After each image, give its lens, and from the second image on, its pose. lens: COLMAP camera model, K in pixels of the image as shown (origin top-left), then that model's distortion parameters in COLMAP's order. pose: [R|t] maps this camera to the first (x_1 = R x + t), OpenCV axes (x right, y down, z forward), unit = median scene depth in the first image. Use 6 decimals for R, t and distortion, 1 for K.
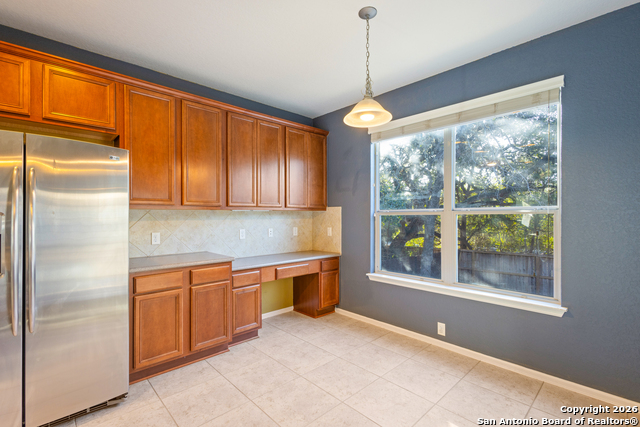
lens RADIAL K [[292.1, 0, 318.9], [0, 292.1, 214.0], [0, 0, 1]] dist [0.007924, -0.000702]
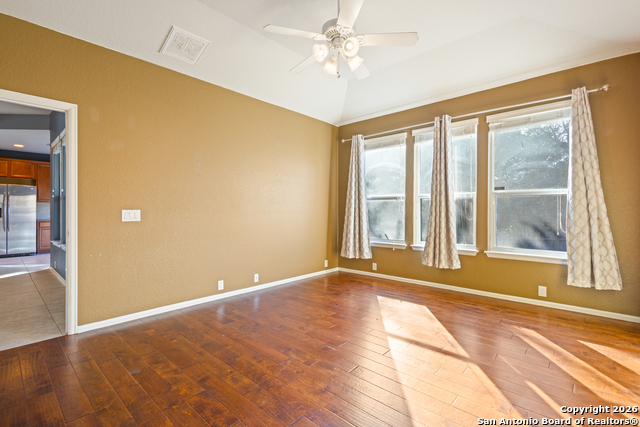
lens RADIAL K [[292.1, 0, 317.4], [0, 292.1, 211.1], [0, 0, 1]] dist [0.007924, -0.000702]
pose [[0.997205, 0.002776, 0.074659, 1.849487], [-0.002936, 0.999994, 0.002024, 0.052295], [-0.074653, -0.002238, 0.997207, -2.098800]]
